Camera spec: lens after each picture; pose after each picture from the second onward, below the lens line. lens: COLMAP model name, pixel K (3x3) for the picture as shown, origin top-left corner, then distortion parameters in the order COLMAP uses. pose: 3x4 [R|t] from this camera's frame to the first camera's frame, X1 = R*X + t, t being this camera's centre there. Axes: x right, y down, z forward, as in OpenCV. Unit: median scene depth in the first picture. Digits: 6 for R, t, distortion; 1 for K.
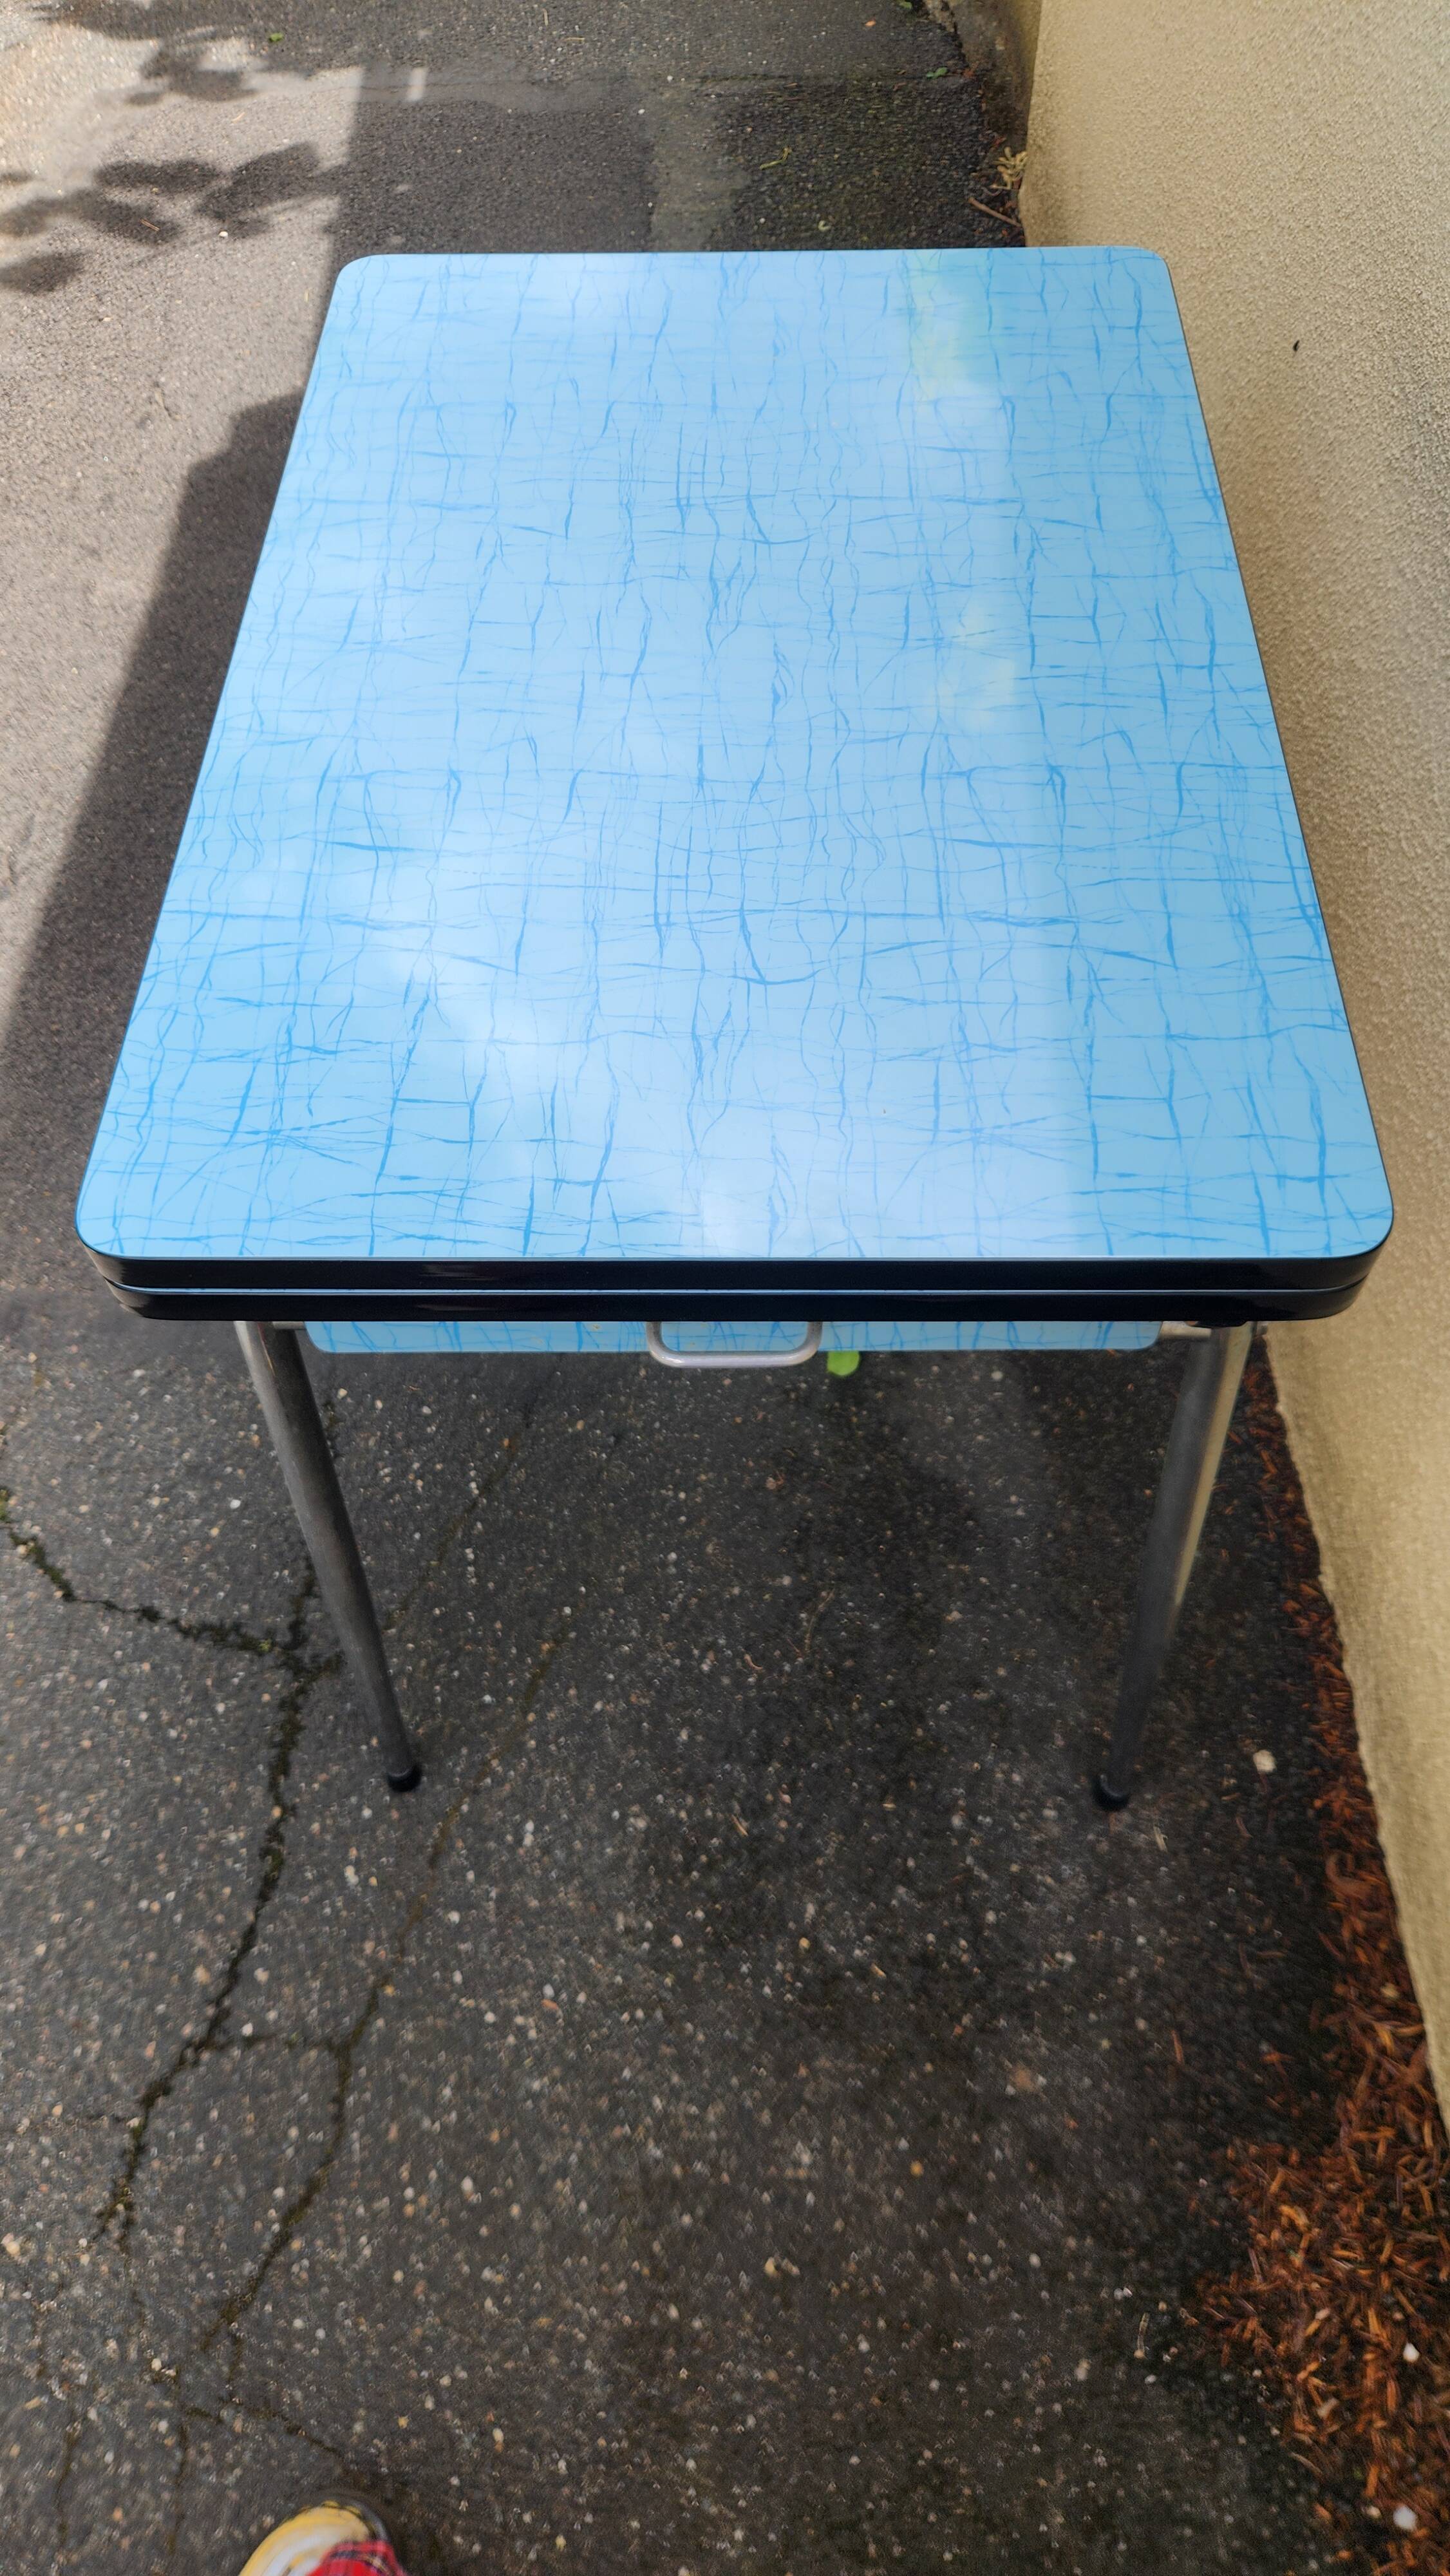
lens RADIAL K [[1731.5, 0, 734.4], [0, 1731.5, 1284.7], [0, 0, 1]] dist [0.025497, -0.024525]
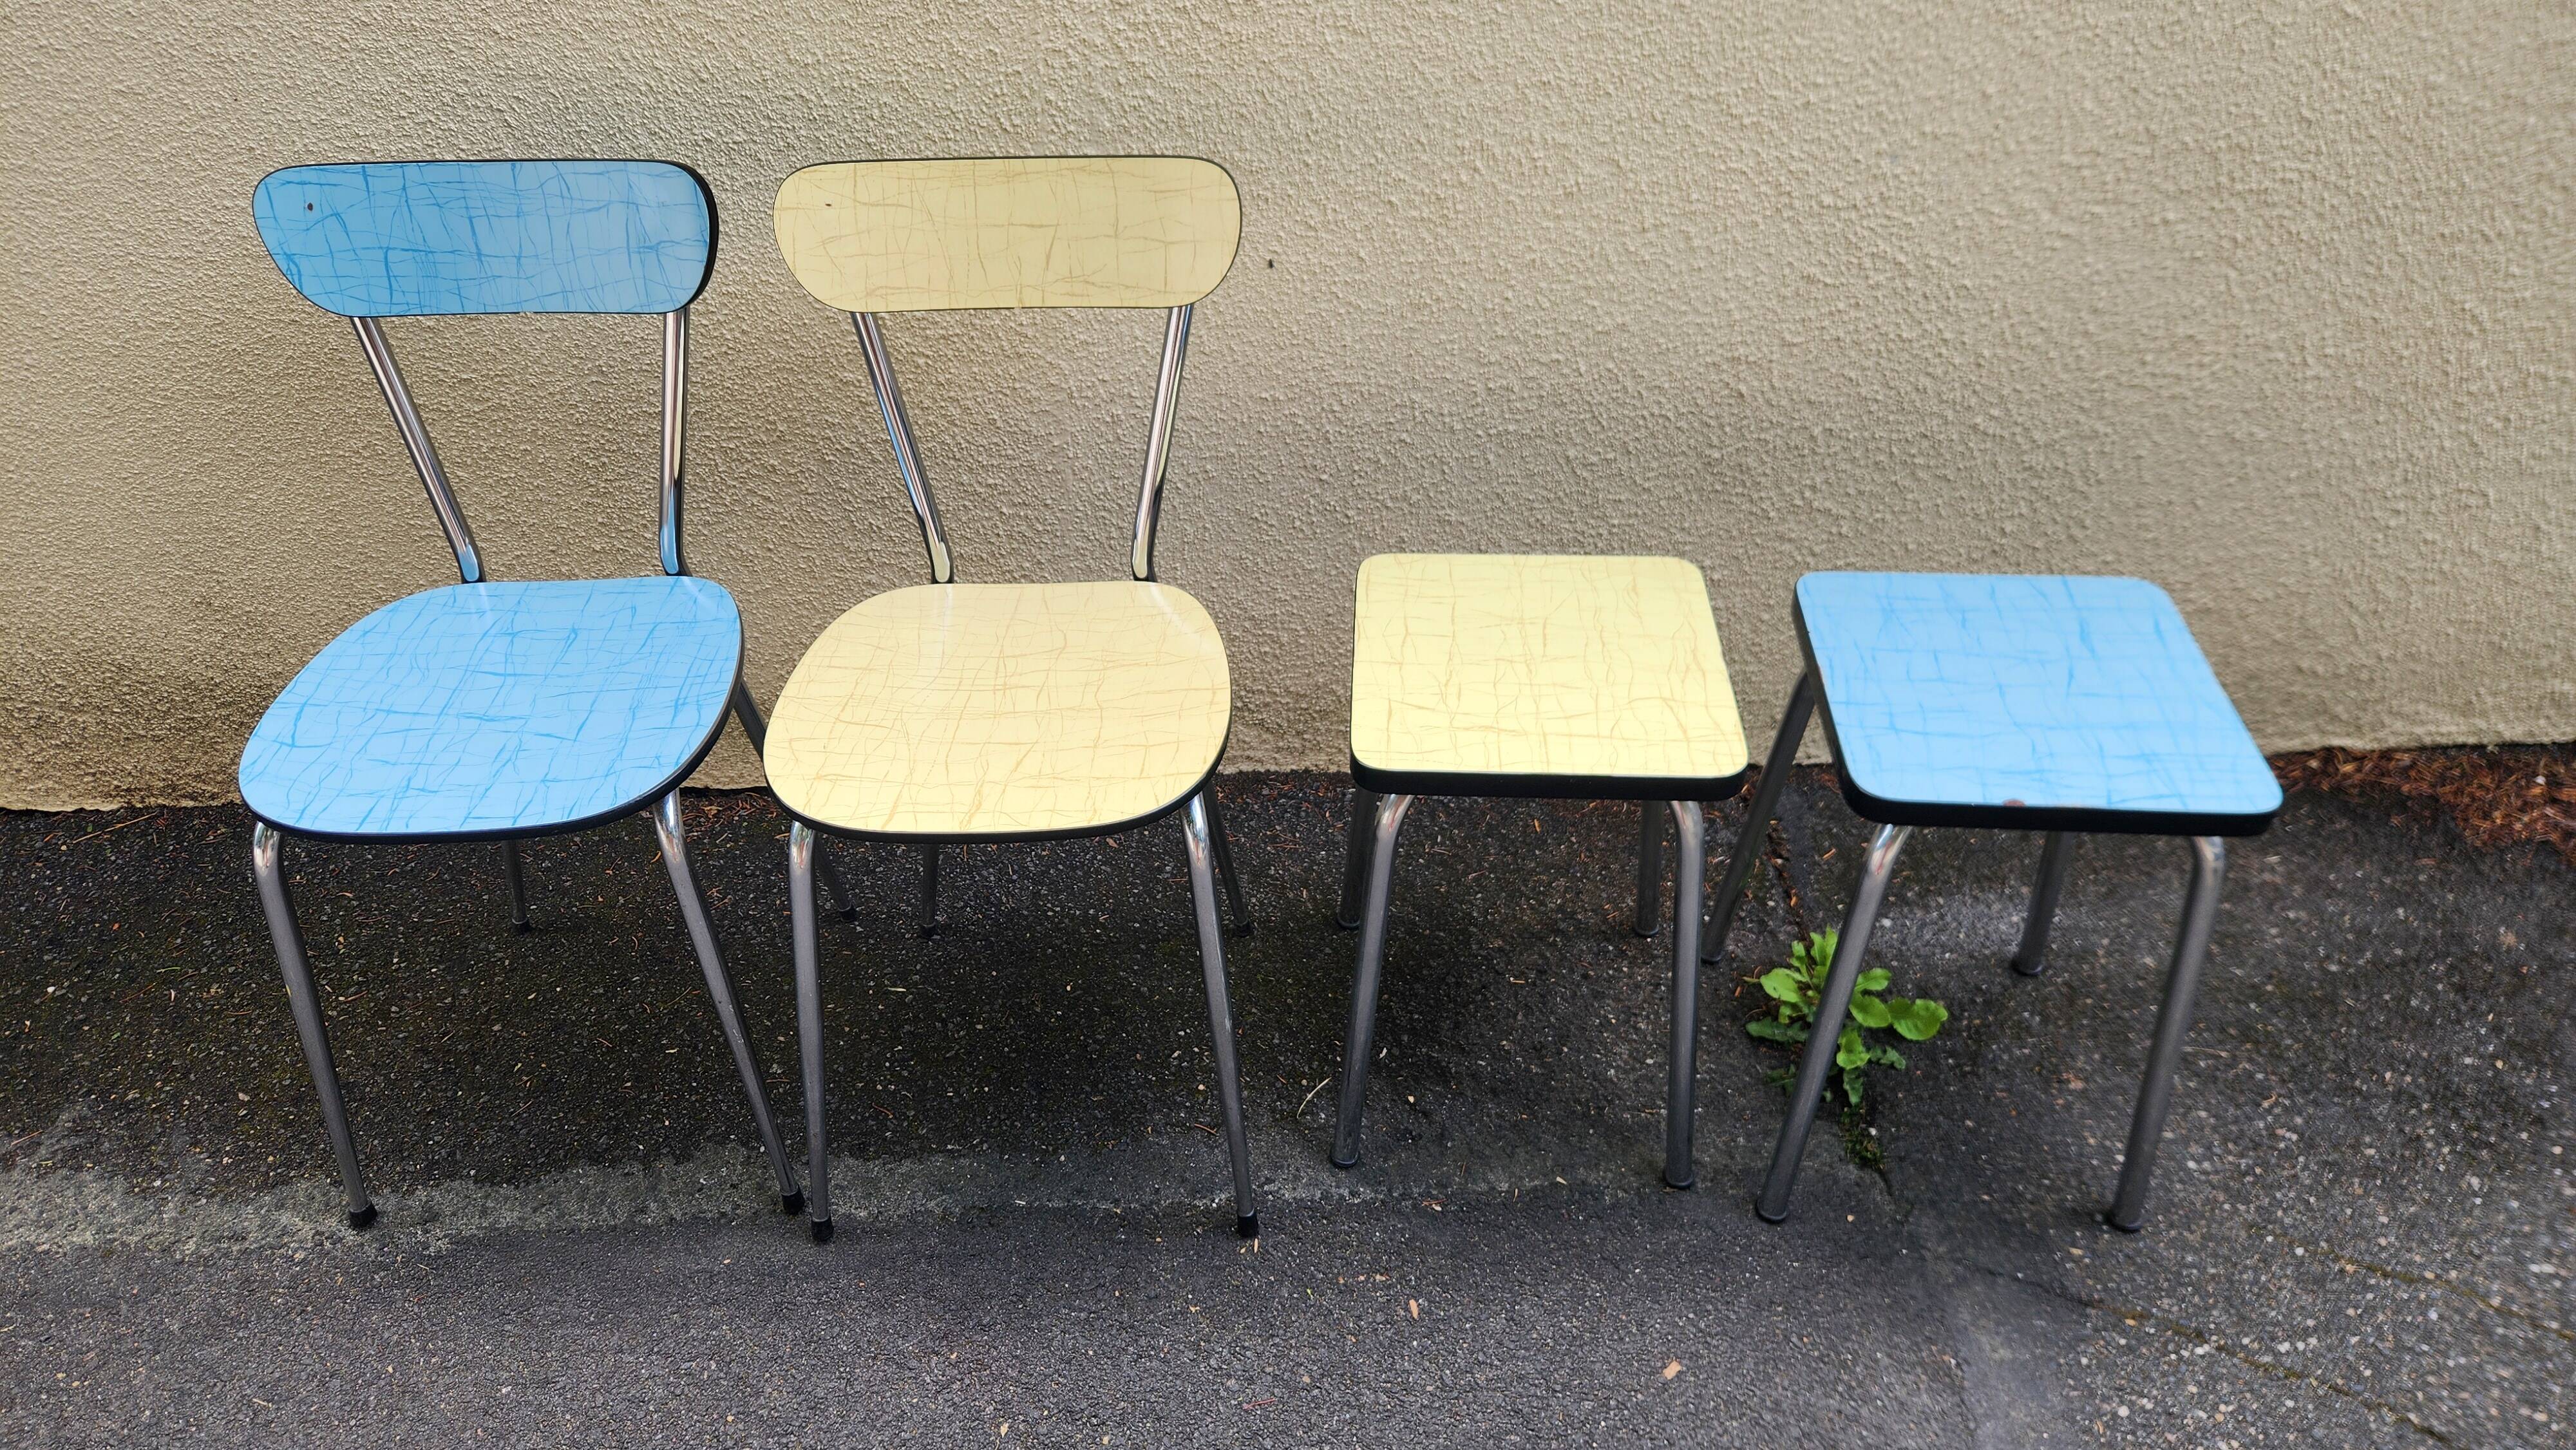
lens RADIAL K [[1741.6, 0, 1284.2], [0, 1741.6, 691.5], [0, 0, 1]] dist [0.065684, -0.057681]
pose [[-0.005498, -0.582258, 0.812986, -0.738192], [0.834530, 0.445245, 0.324526, -0.769093], [-0.550935, 0.680245, 0.483463, 0.638391]]
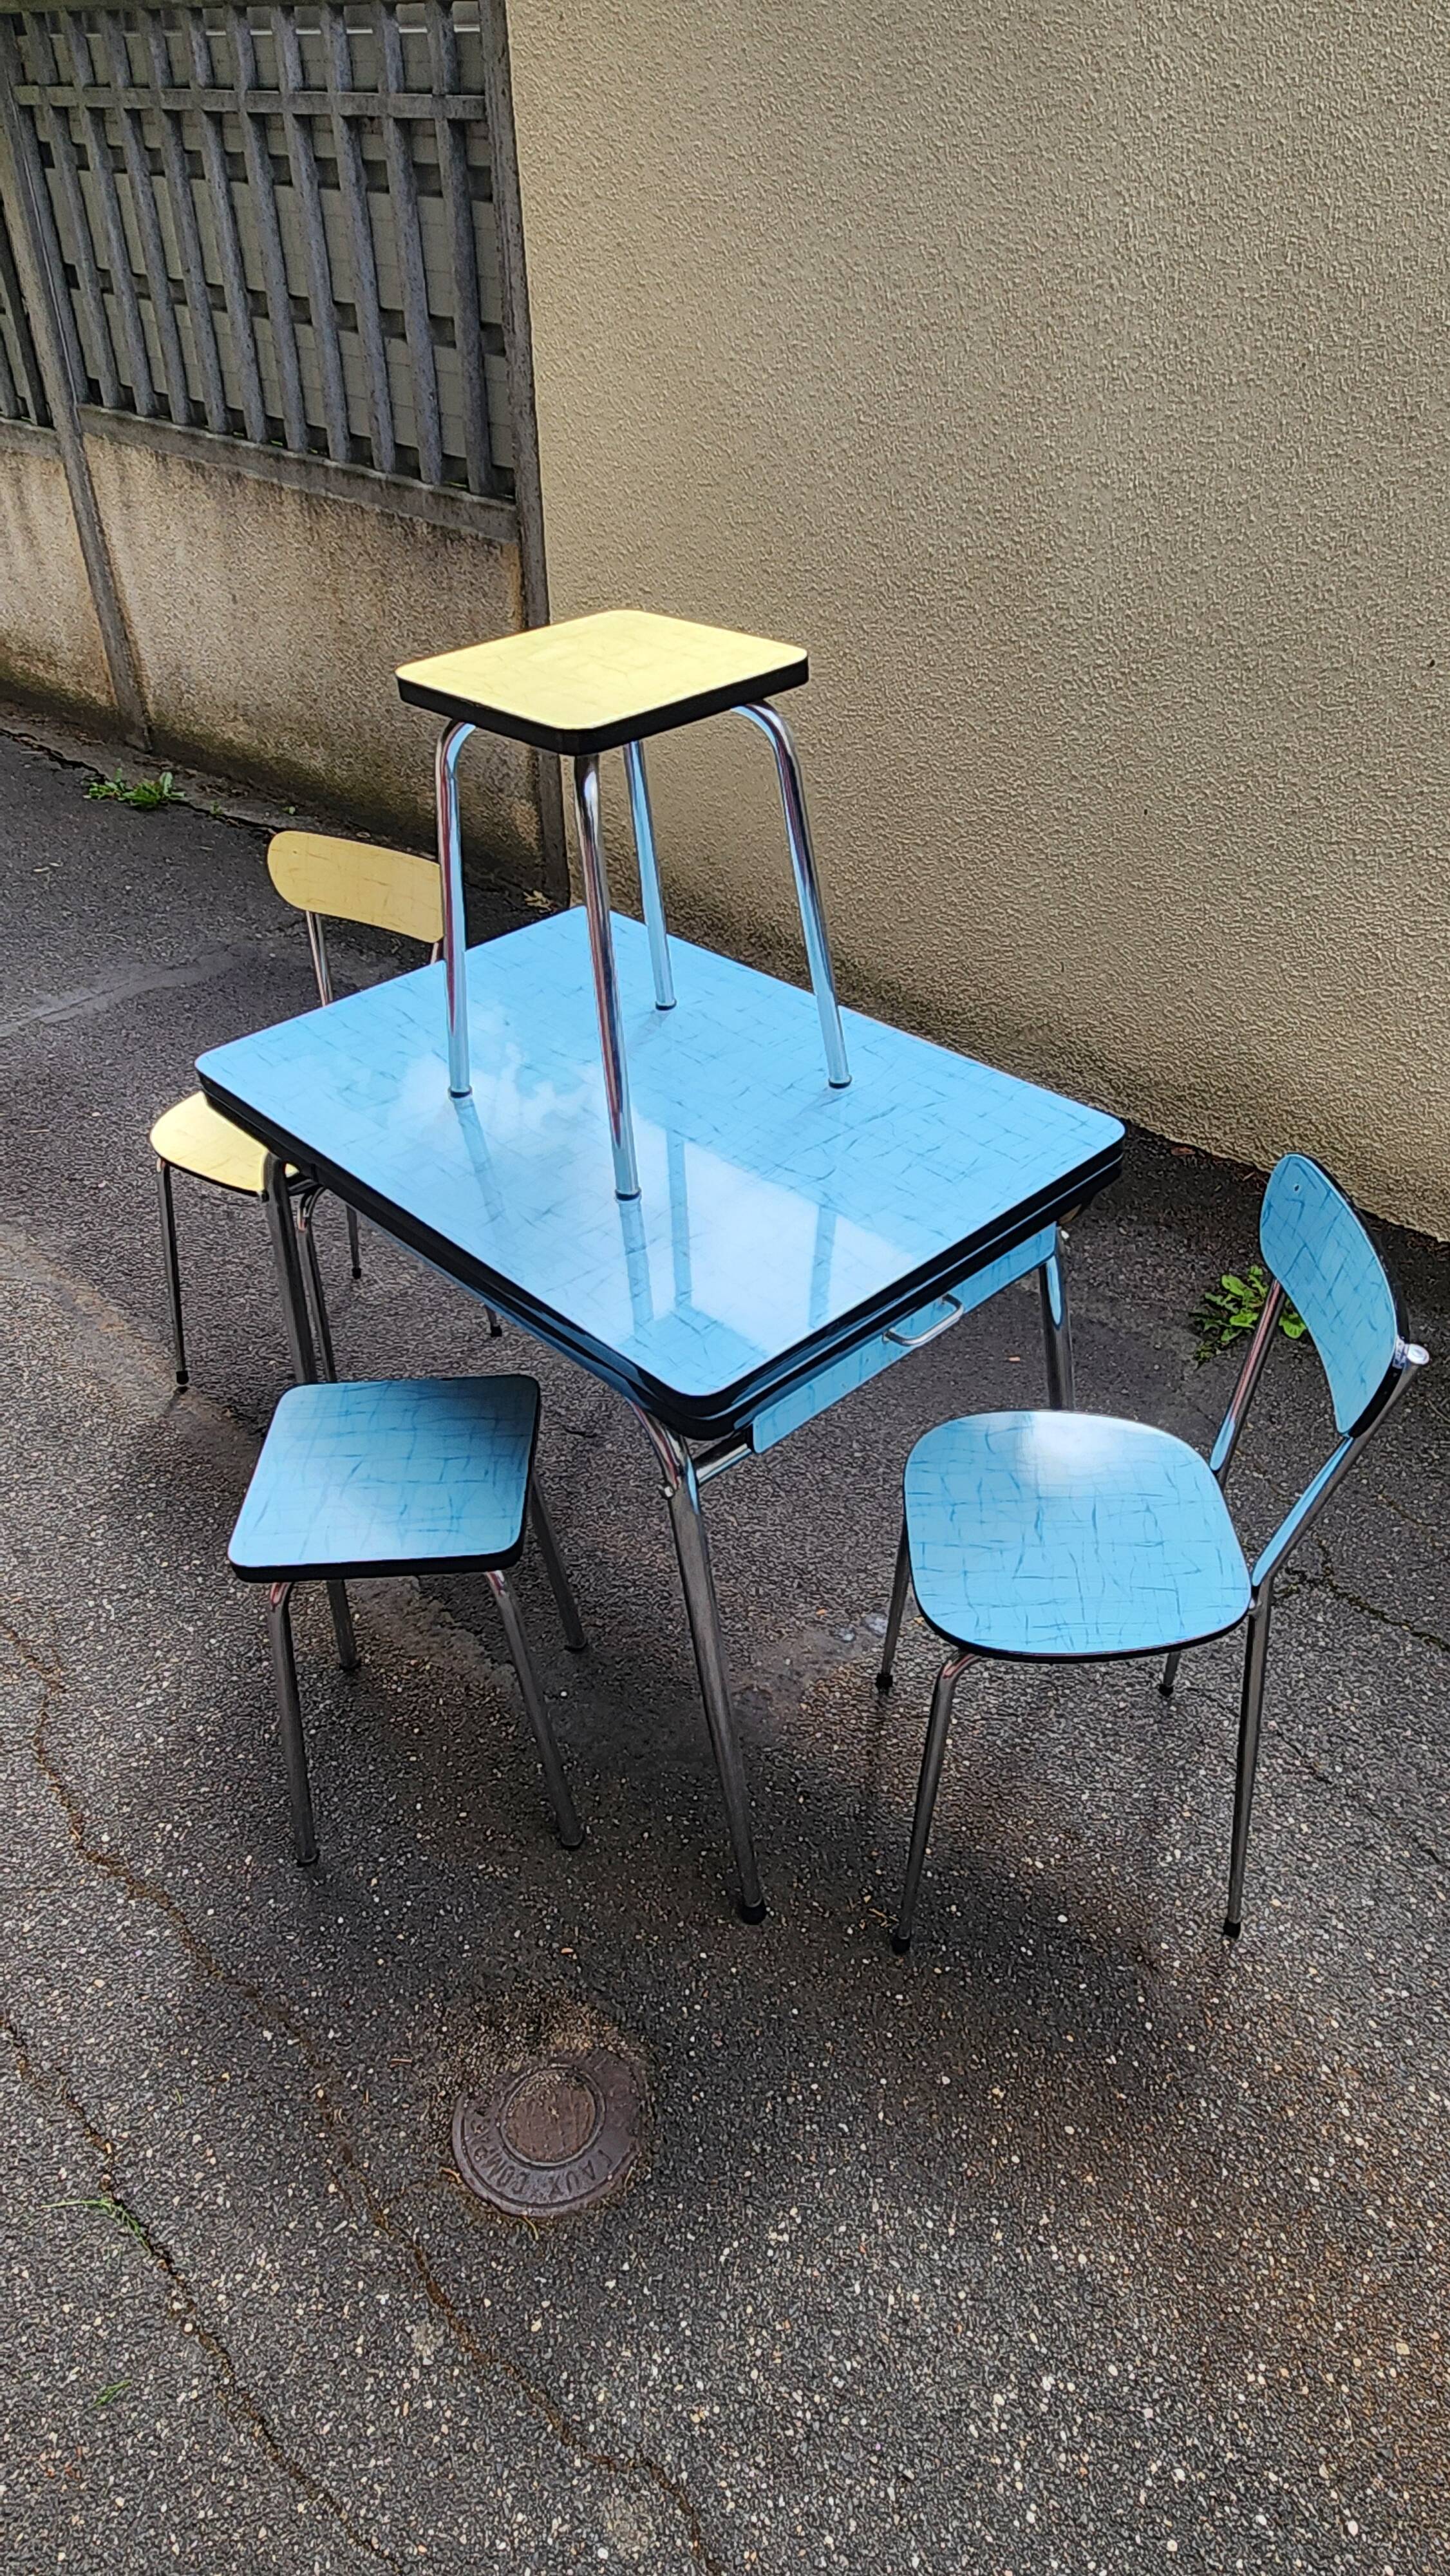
lens RADIAL K [[1731.5, 0, 703.7], [0, 1731.5, 1280.1], [0, 0, 1]] dist [0.025497, -0.024525]
pose [[0.709590, -0.409585, 0.573343, -1.485379], [0.597157, 0.781486, -0.180785, -0.035178], [-0.374013, 0.470659, 0.799121, -0.211459]]
